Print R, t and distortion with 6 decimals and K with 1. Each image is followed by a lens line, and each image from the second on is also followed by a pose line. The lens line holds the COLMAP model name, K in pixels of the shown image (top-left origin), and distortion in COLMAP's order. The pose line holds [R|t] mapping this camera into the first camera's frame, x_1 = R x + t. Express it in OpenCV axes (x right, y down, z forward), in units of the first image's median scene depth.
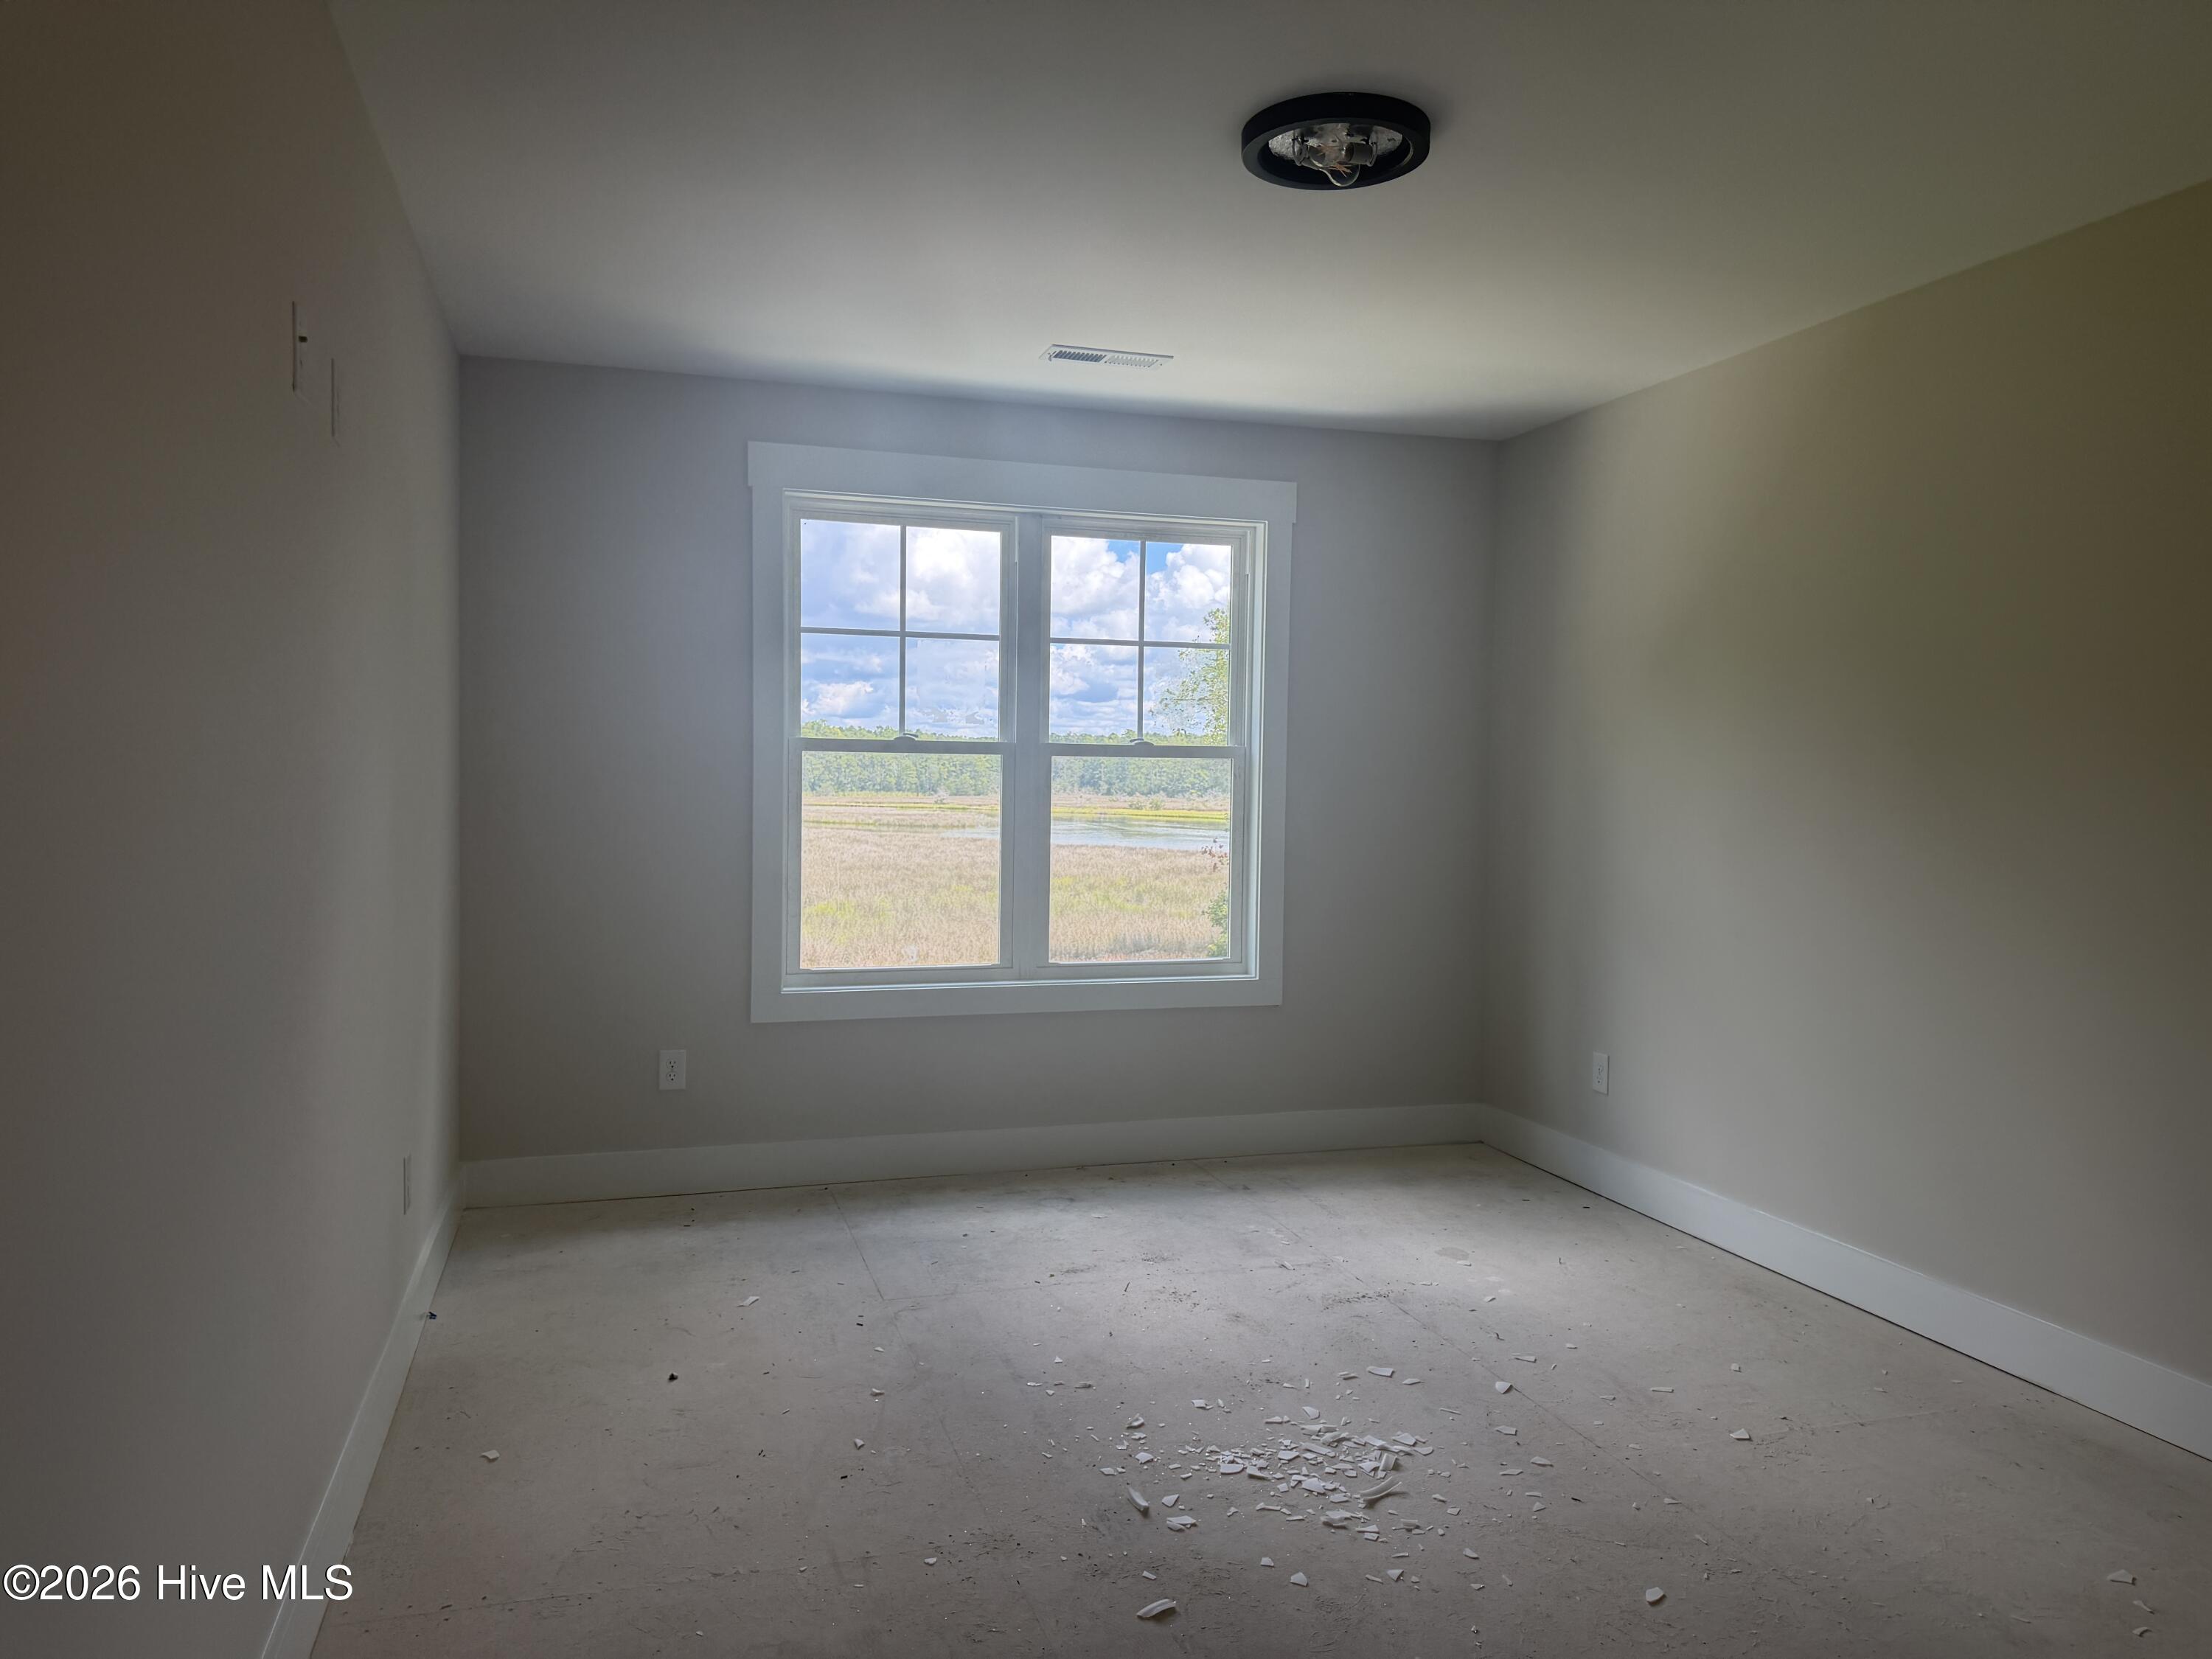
lens RADIAL K [[1522.0, 0, 1106.0], [0, 1522.0, 829.5], [0, 0, 1]] dist [0.050507, -0.000096]
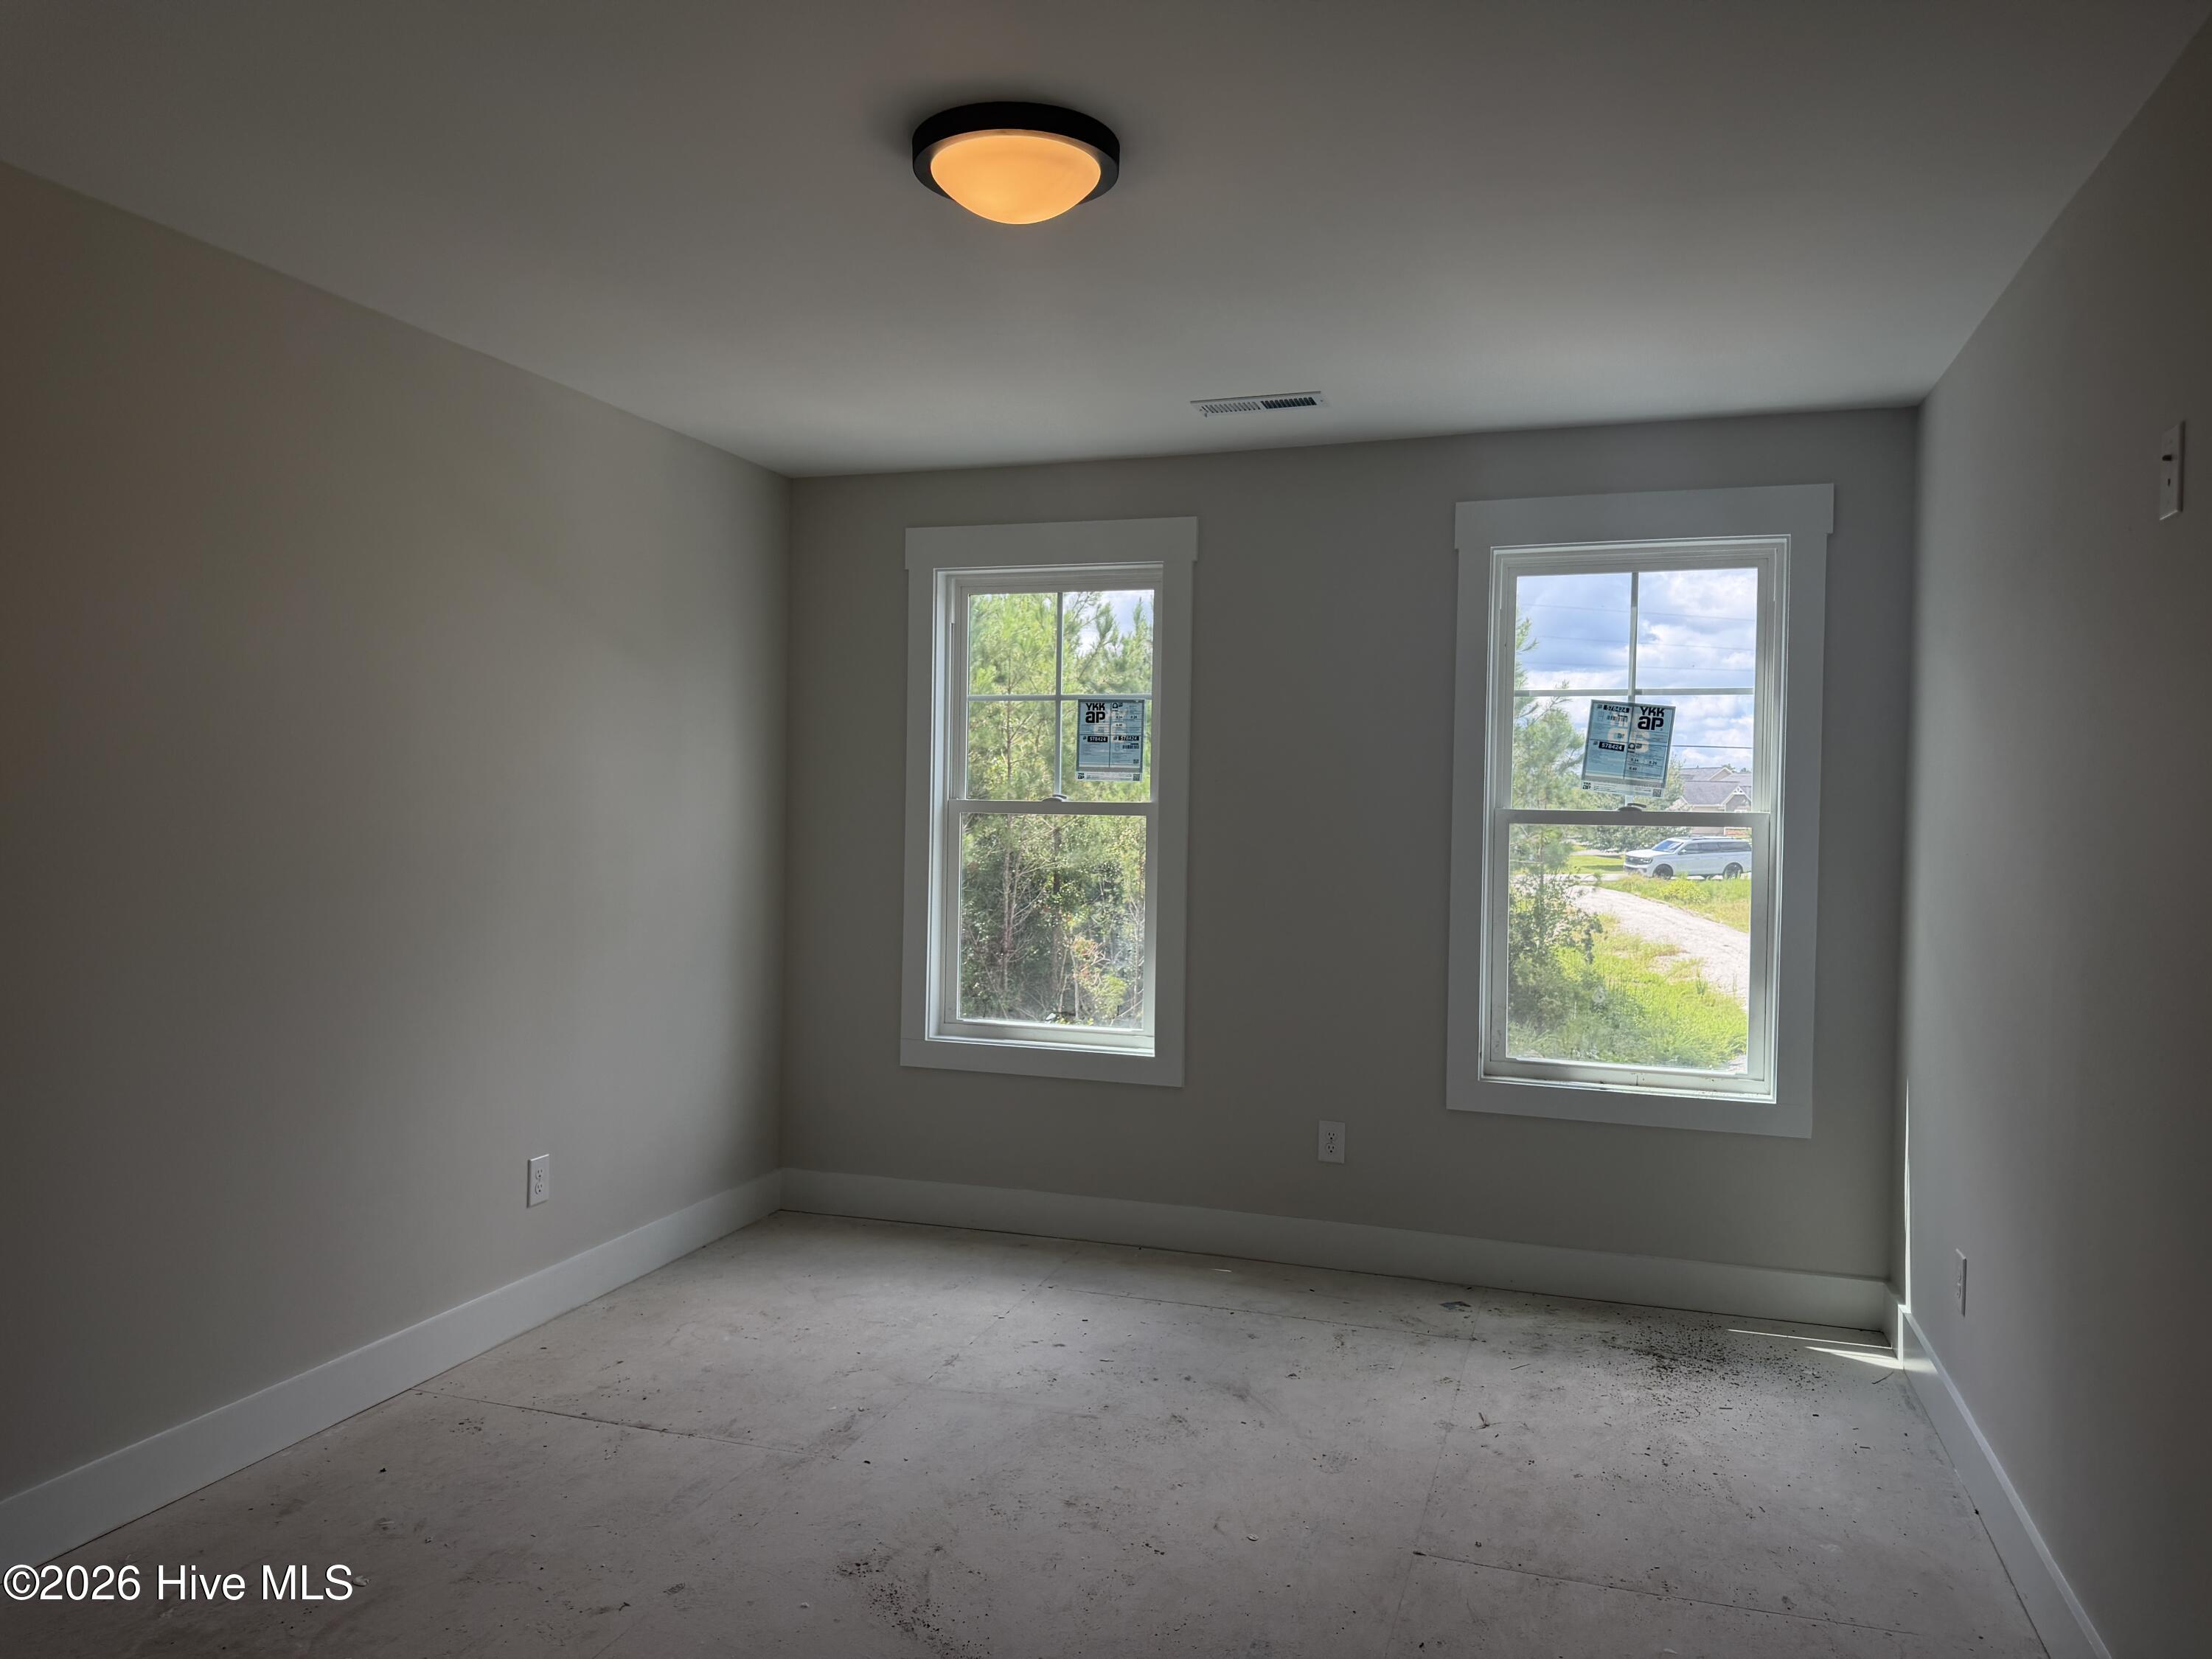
lens RADIAL K [[1616.6, 0, 1108.4], [0, 1616.6, 844.3], [0, 0, 1]] dist [0.000328, -0.000575]
pose [[0.797286, 0.007542, -0.603554, 0.234919], [-0.033102, 0.998963, -0.031245, 0.000975], [0.602693, 0.044890, 0.796709, 0.074089]]
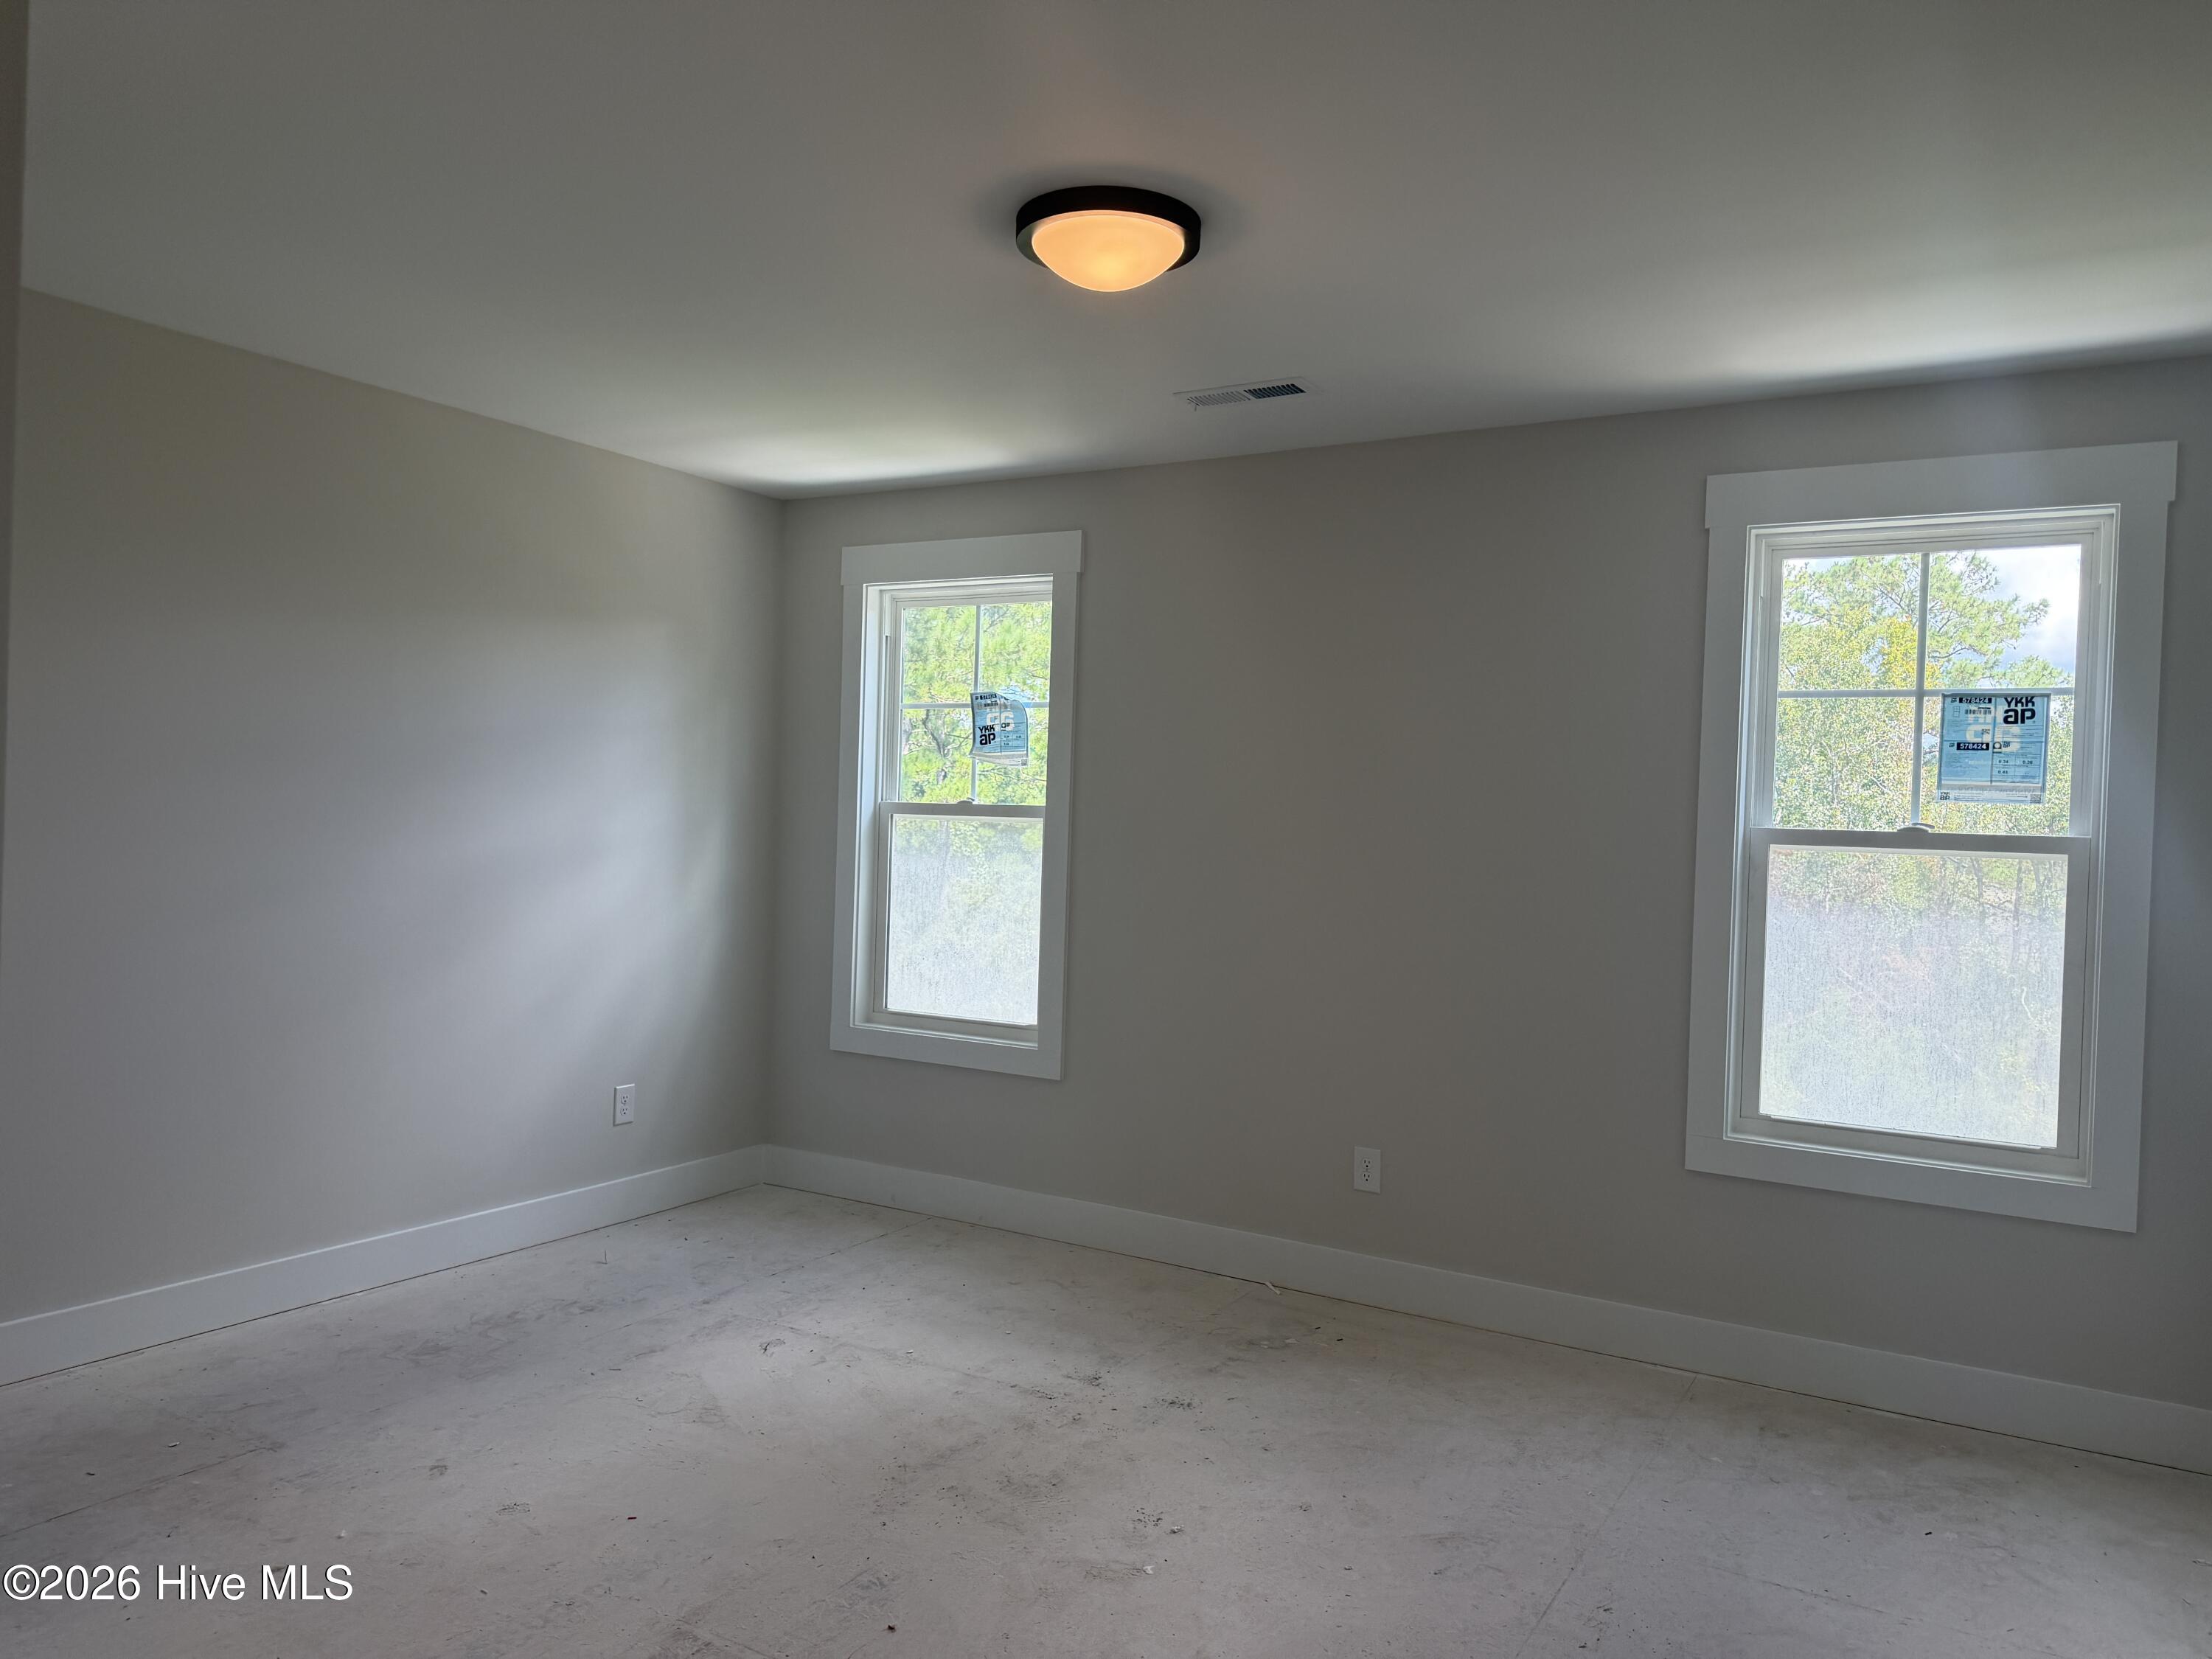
lens RADIAL K [[1883.5, 0, 1106.0], [0, 1883.5, 829.5], [0, 0, 1]] dist [-0.001682, -0.000690]
pose [[0.593959, 0.008087, -0.804455, 0.461238], [-0.063662, 0.997286, -0.036979, 0.000681], [0.801972, 0.073177, 0.592862, 0.144030]]
